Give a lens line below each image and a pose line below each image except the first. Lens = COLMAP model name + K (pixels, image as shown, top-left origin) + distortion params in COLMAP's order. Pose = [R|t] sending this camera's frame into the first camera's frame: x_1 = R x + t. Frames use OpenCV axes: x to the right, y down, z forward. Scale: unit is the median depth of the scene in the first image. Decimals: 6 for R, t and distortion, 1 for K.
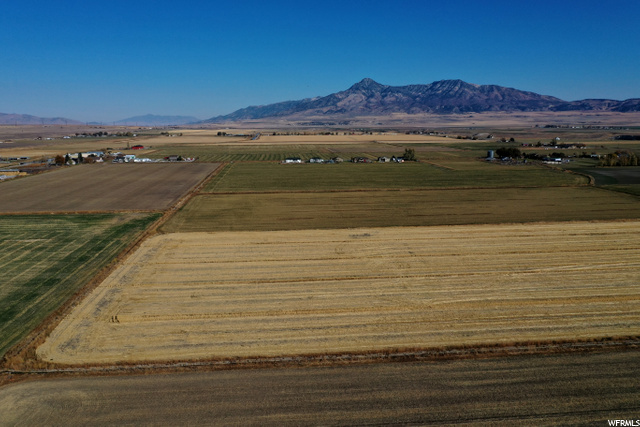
lens RADIAL K [[502.2, 0, 320.0], [0, 502.2, 213.5], [0, 0, 1]] dist [-0.004671, -0.007232]
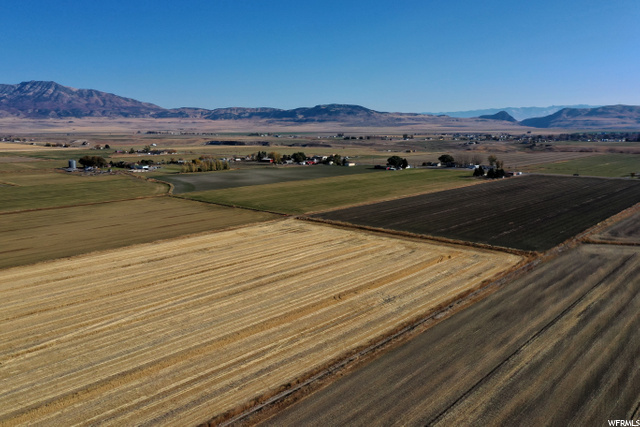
lens RADIAL K [[502.2, 0, 320.0], [0, 502.2, 213.5], [0, 0, 1]] dist [-0.004671, -0.007232]
pose [[0.739817, -0.103437, 0.664810, 0.029606], [0.111315, 0.993312, 0.030674, -0.004651], [-0.663536, 0.051310, 0.746383, 0.025910]]
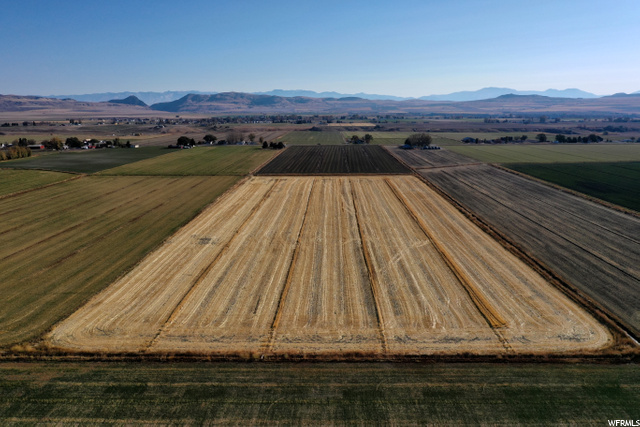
lens RADIAL K [[502.2, 0, 320.0], [0, 502.2, 213.5], [0, 0, 1]] dist [-0.004671, -0.007232]
pose [[0.114205, -0.187203, 0.975660, -0.107587], [0.174962, 0.970525, 0.165737, -0.016351], [-0.977929, 0.151775, 0.143592, 0.095873]]
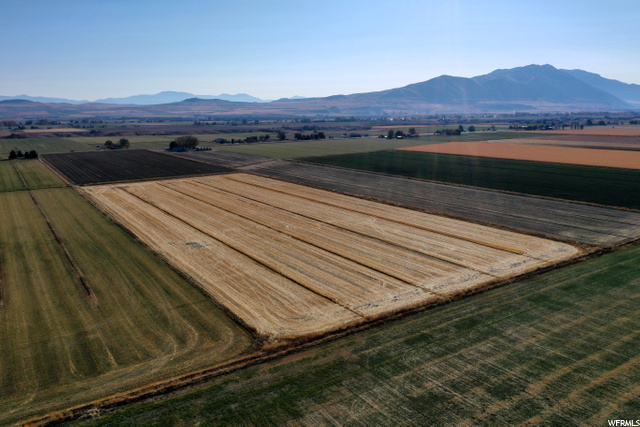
lens RADIAL K [[502.2, 0, 320.0], [0, 502.2, 213.5], [0, 0, 1]] dist [-0.004671, -0.007232]
pose [[-0.477627, -0.156907, 0.864438, -0.108438], [0.167643, 0.949567, 0.264987, -0.028432], [-0.862420, 0.271482, -0.427235, 0.167216]]
